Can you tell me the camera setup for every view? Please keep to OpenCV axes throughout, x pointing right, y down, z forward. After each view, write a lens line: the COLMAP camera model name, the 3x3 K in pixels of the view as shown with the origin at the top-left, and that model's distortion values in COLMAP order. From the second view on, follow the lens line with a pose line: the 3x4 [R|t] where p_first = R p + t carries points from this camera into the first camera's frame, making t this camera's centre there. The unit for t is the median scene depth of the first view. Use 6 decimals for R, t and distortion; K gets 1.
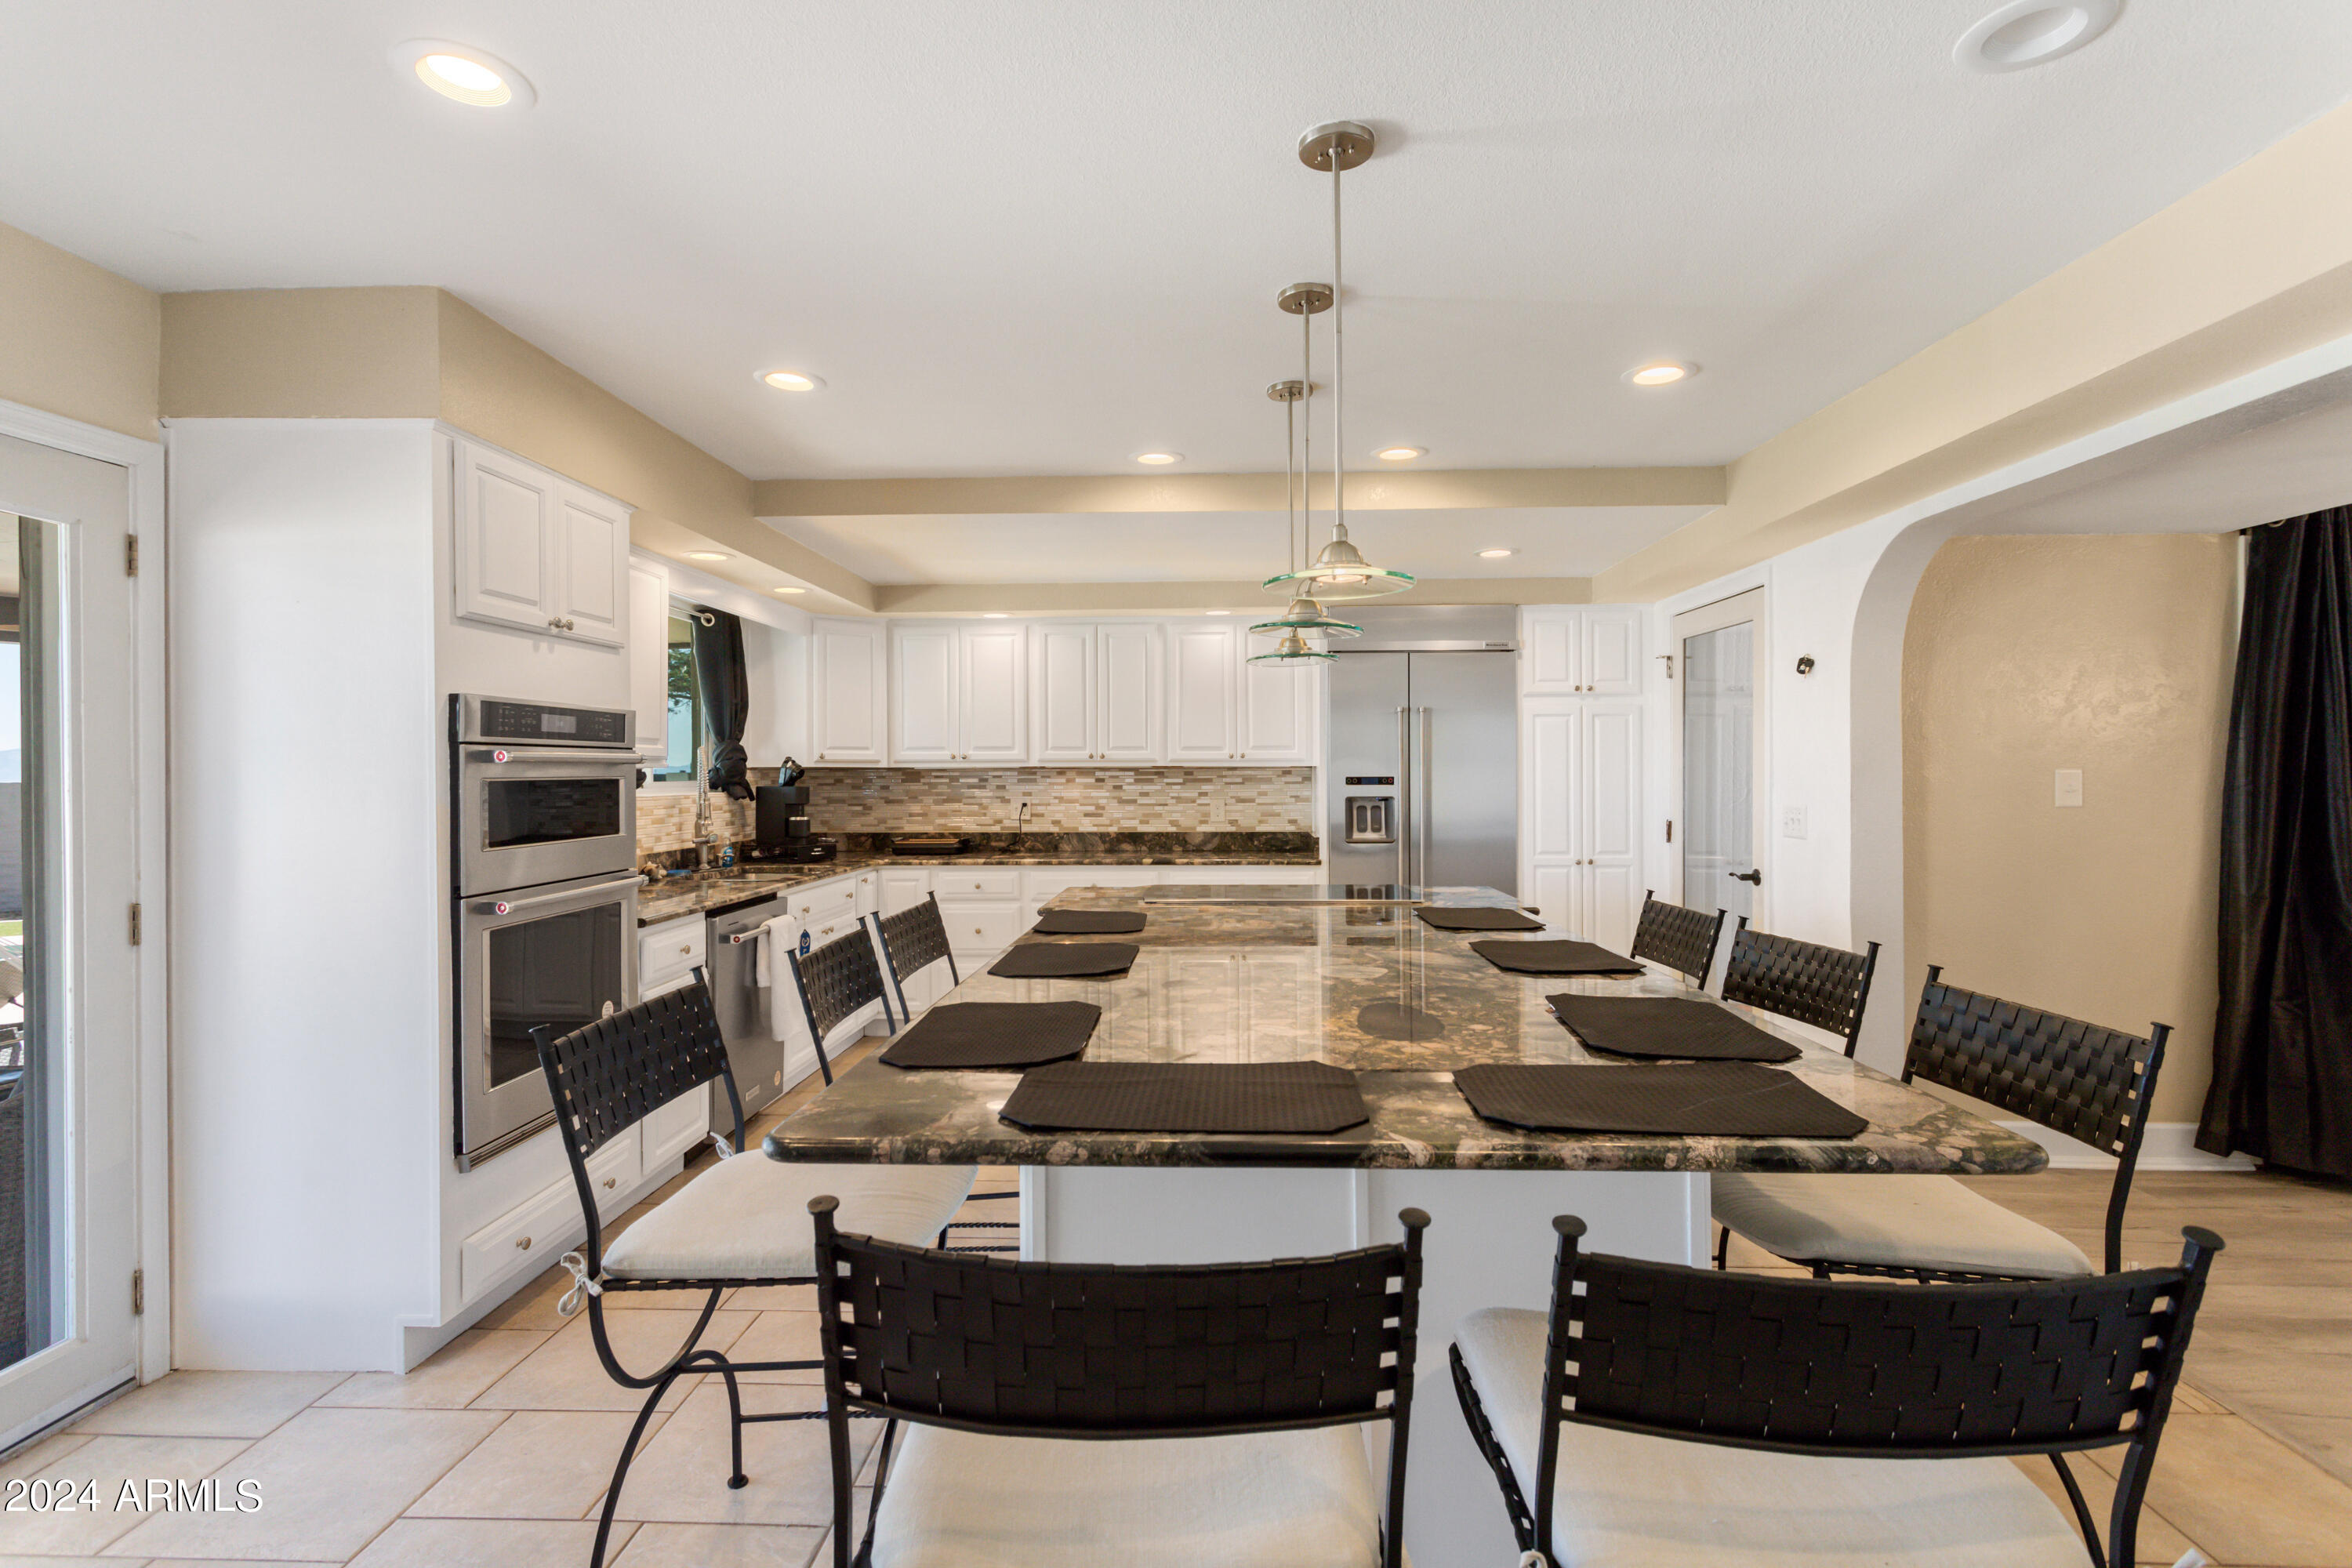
lens RADIAL K [[1126.9, 0, 1174.0], [0, 1126.9, 777.2], [0, 0, 1]] dist [0.001876, 0.000329]
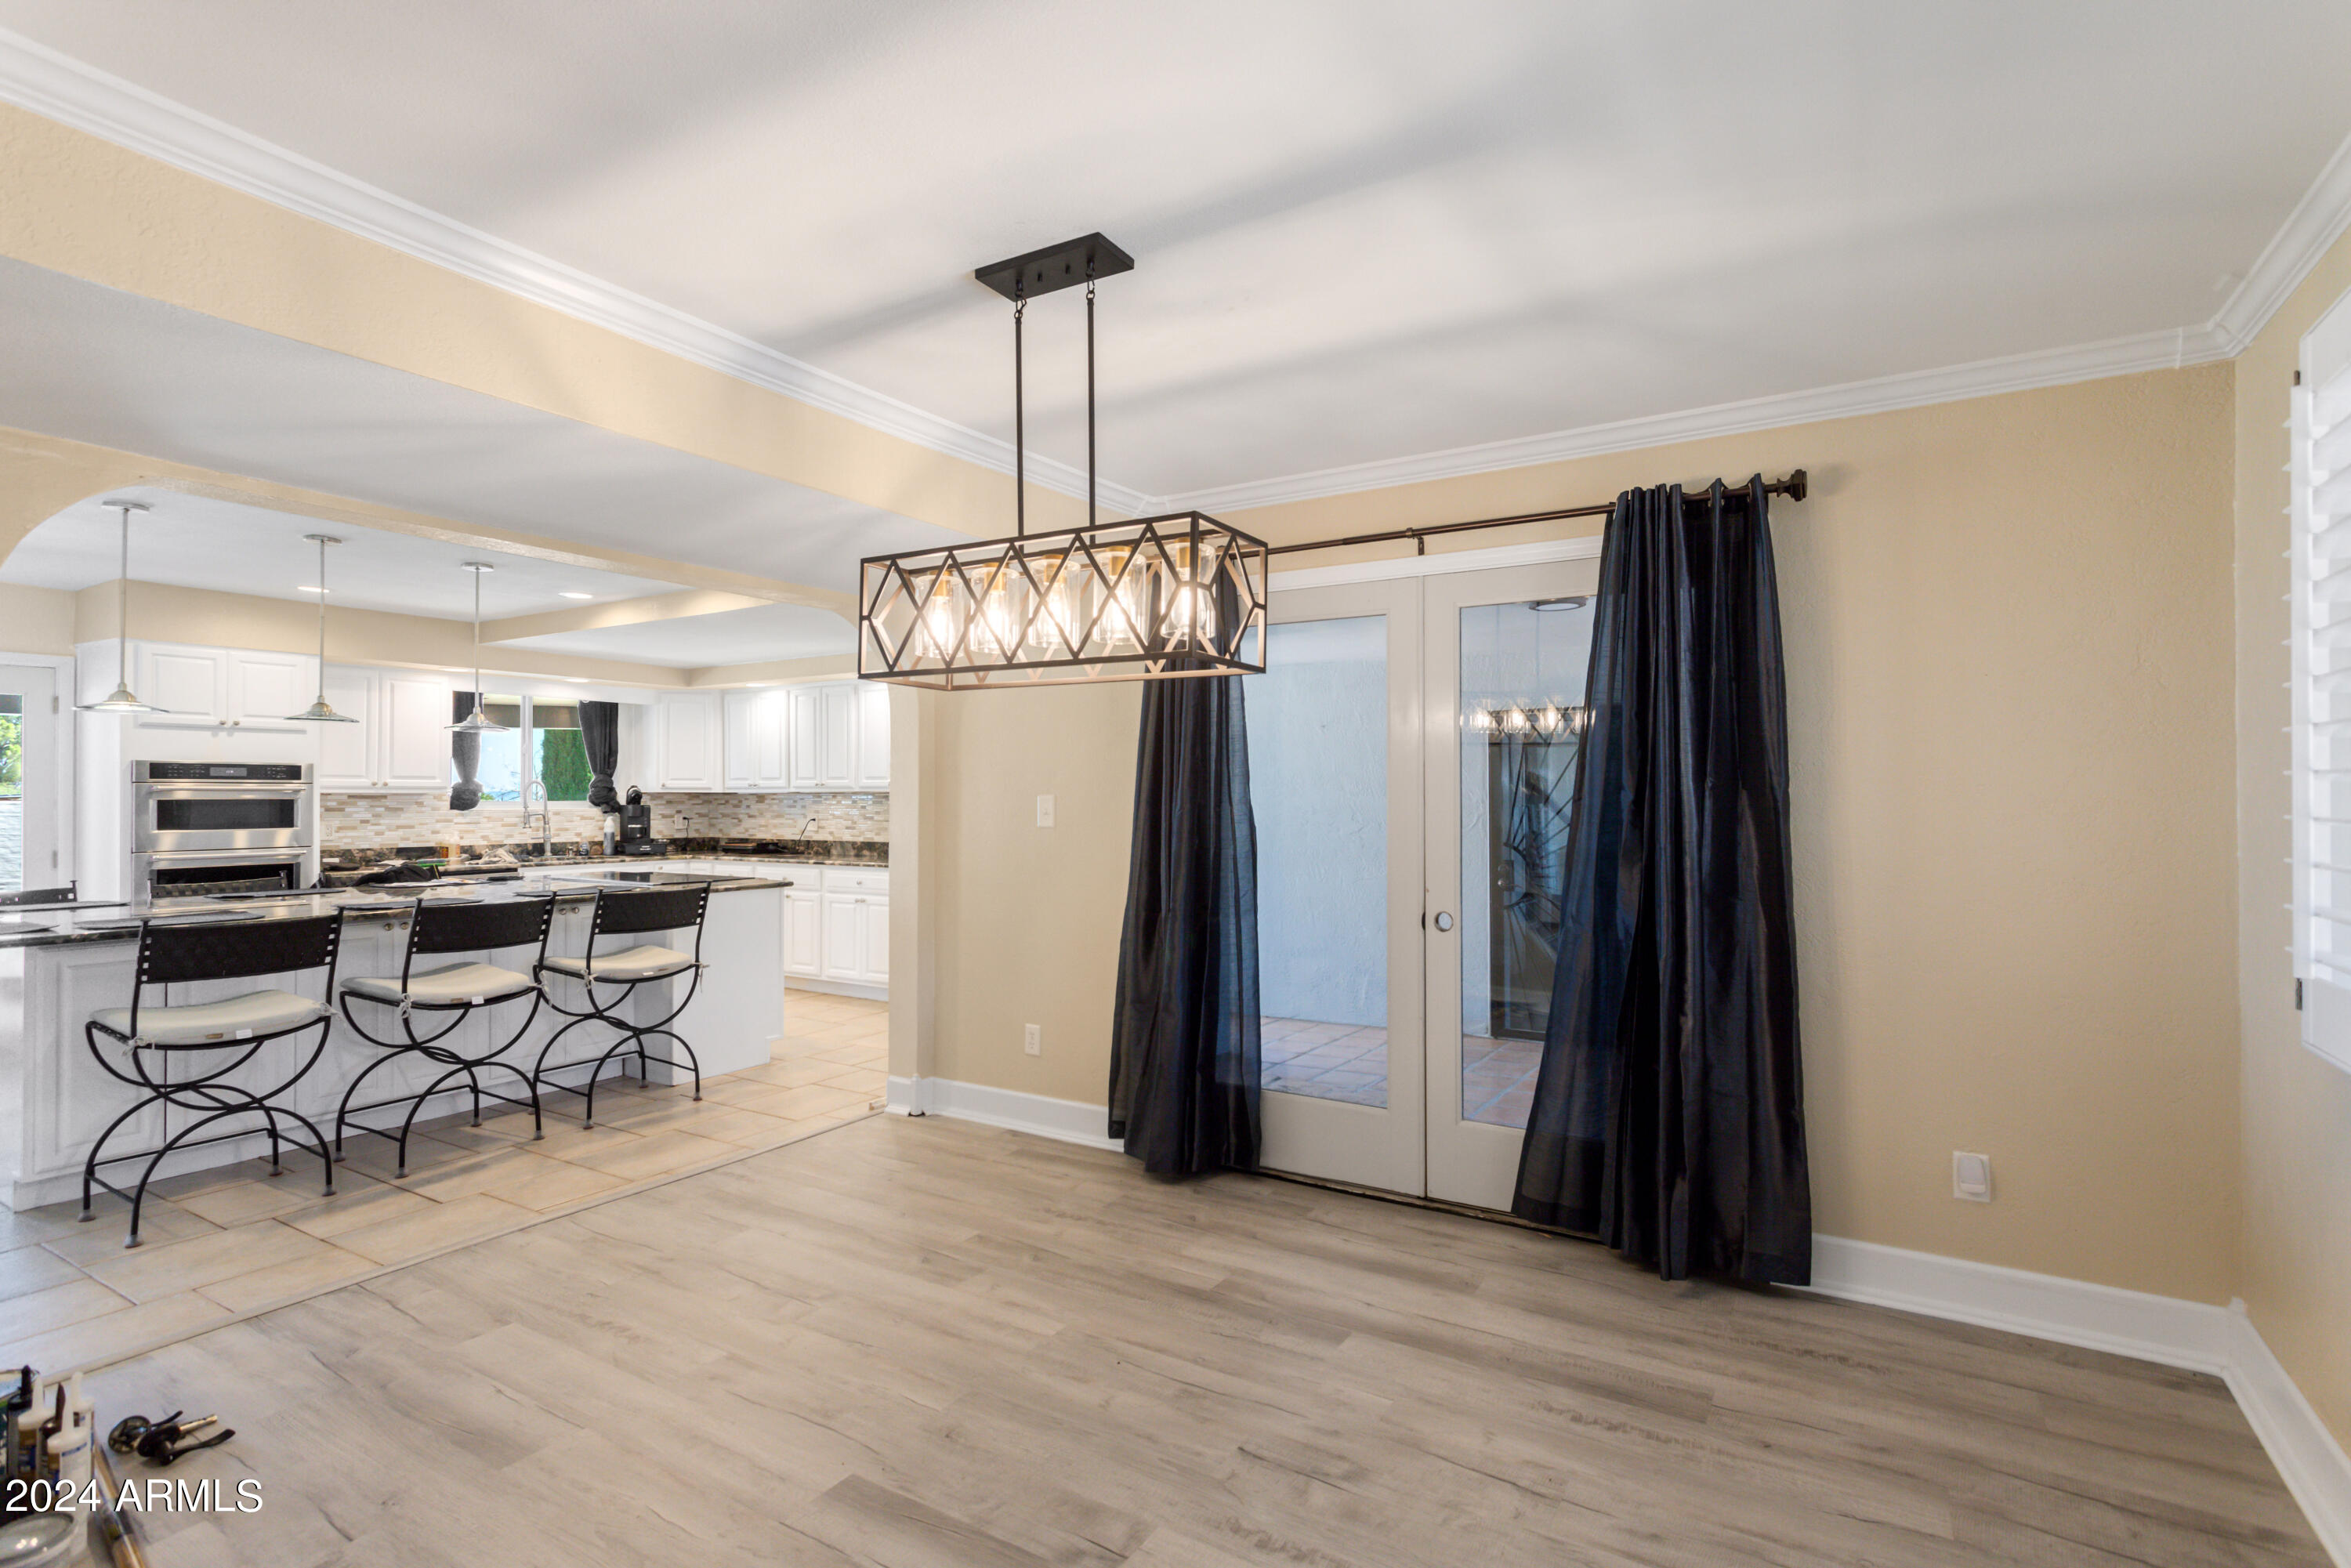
lens RADIAL K [[1125.9, 0, 1176.0], [0, 1125.9, 788.8], [0, 0, 1]] dist [0.005214, 0.000682]
pose [[0.873471, -0.000928, -0.486874, 1.001418], [-0.004036, 0.999950, -0.009148, -0.002449], [0.486859, 0.009956, 0.873424, 0.029273]]
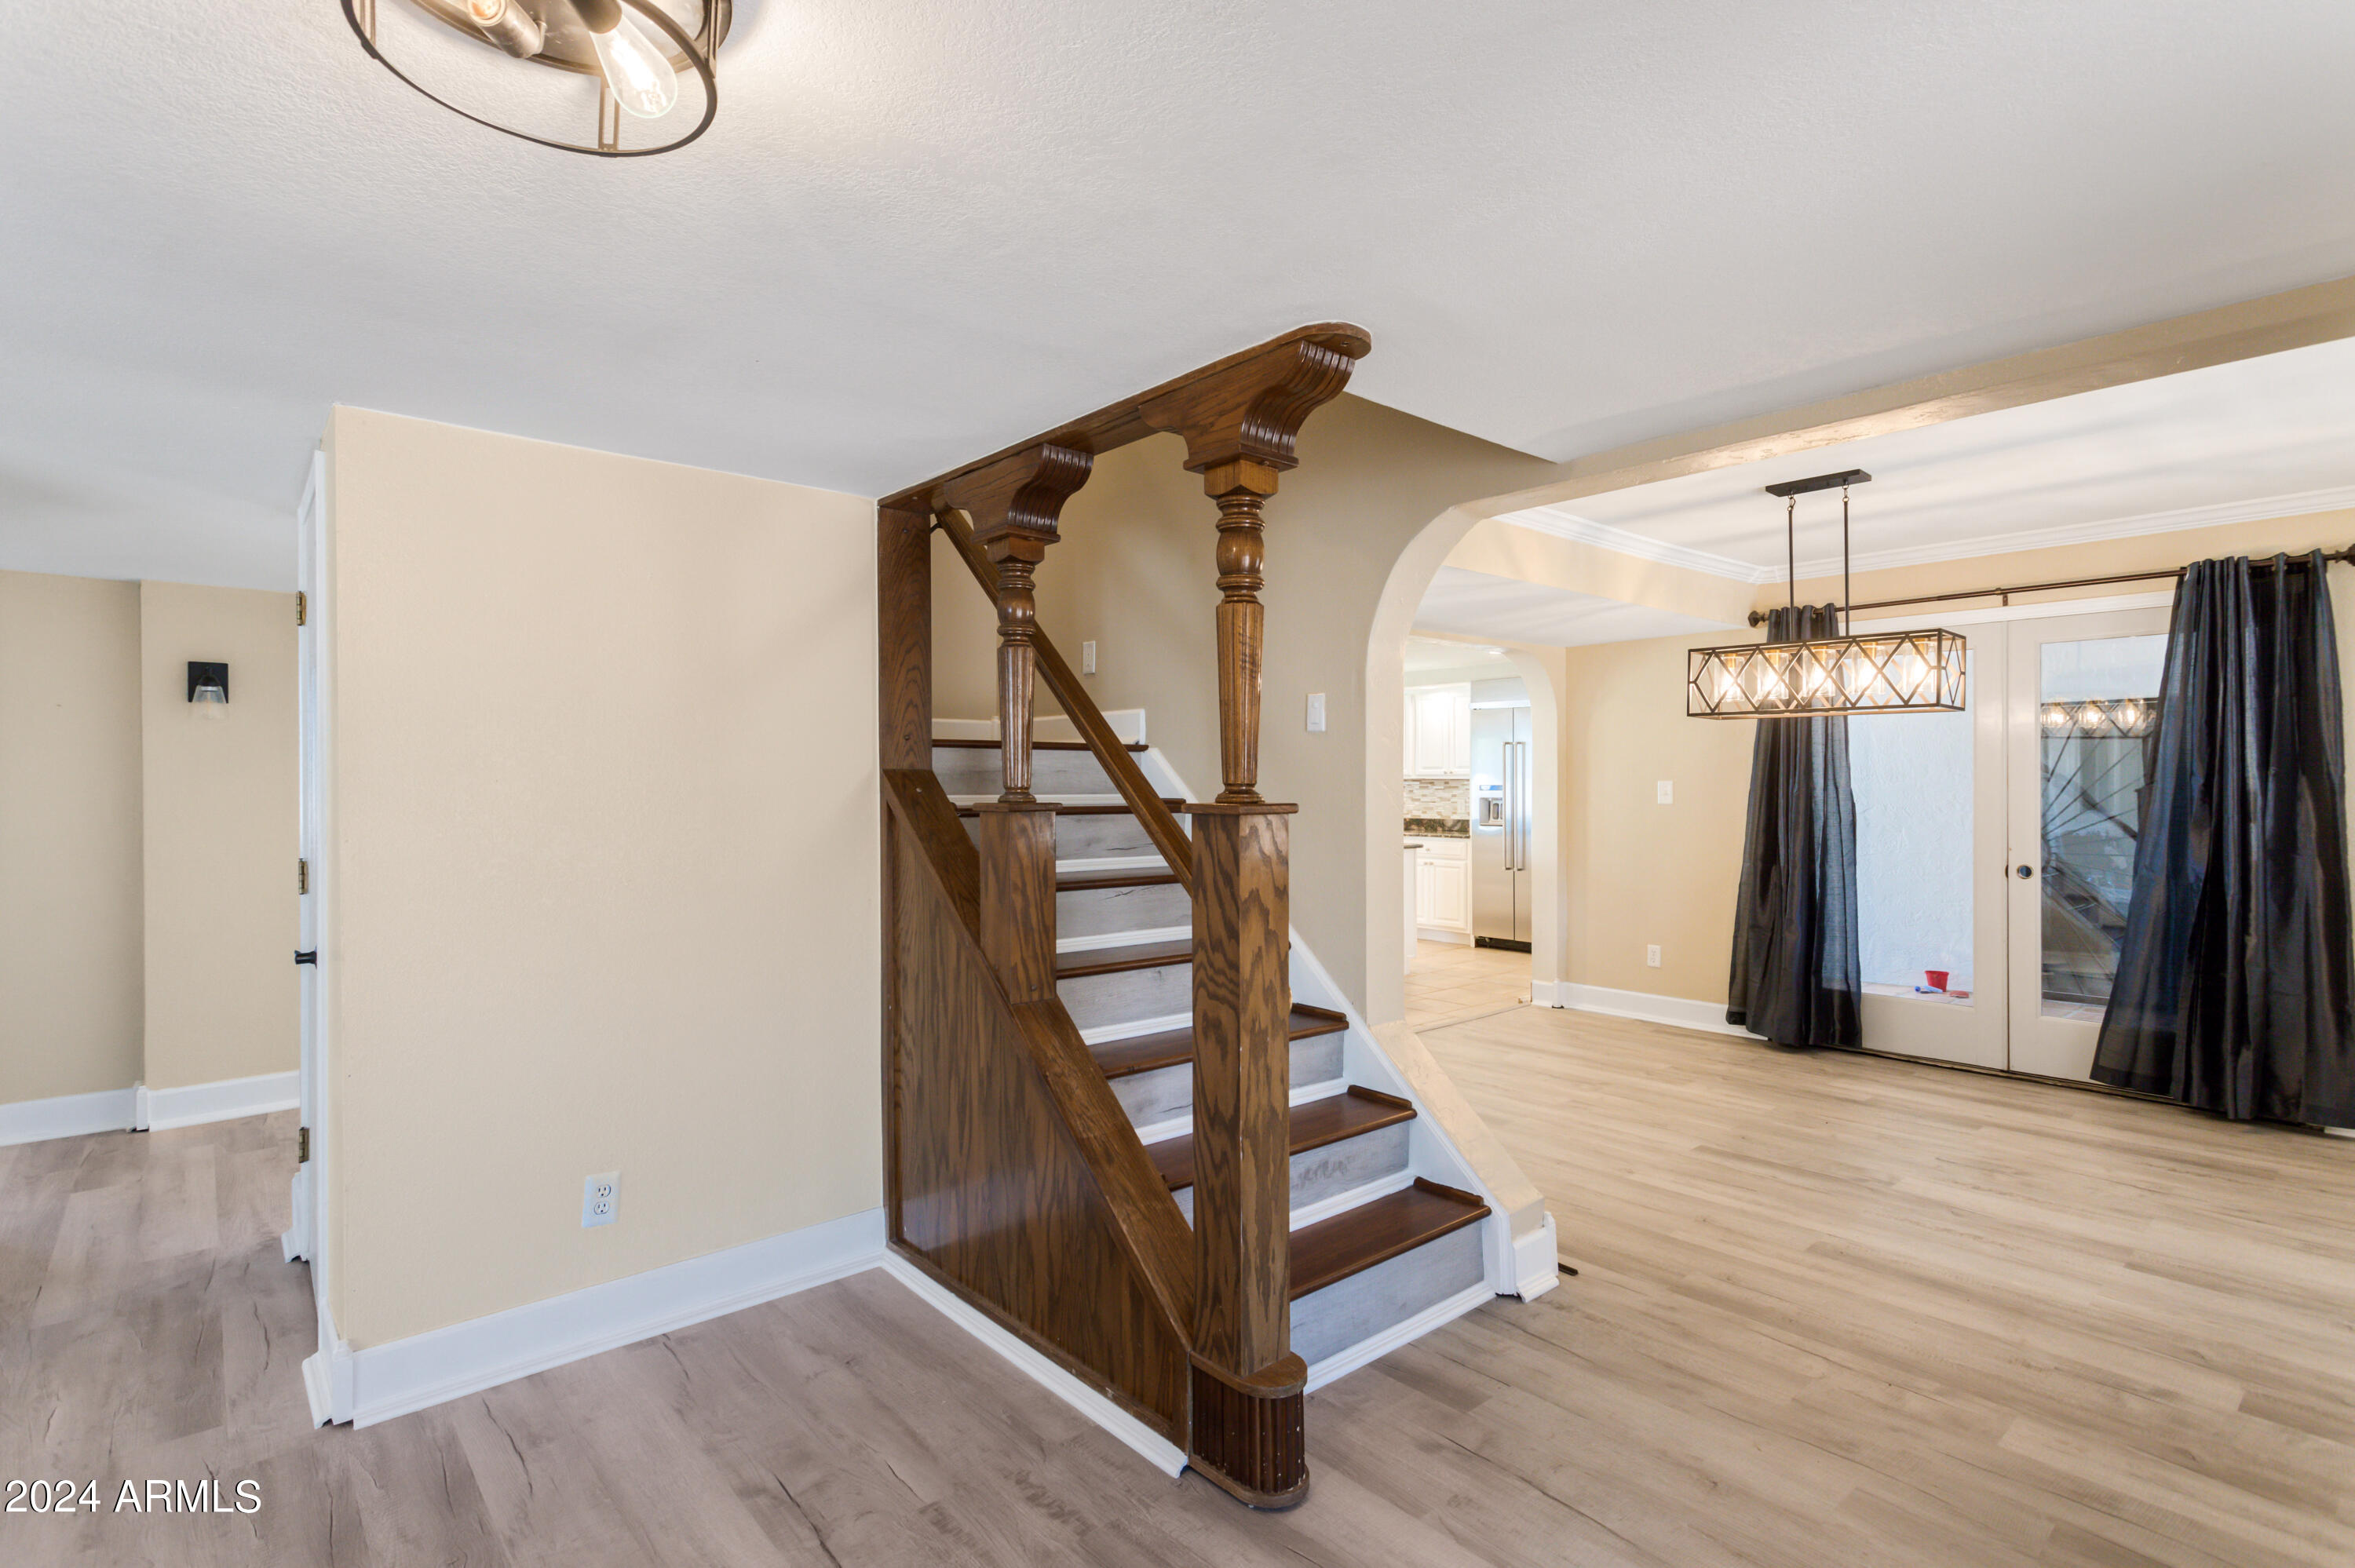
lens RADIAL K [[1127.7, 0, 1178.0], [0, 1127.7, 788.8], [0, 0, 1]] dist [0.005214, 0.000682]
pose [[0.687706, 0.004342, -0.725976, 1.009019], [-0.001990, 0.999990, 0.004096, -0.000738], [0.725987, -0.001372, 0.687707, -0.427096]]
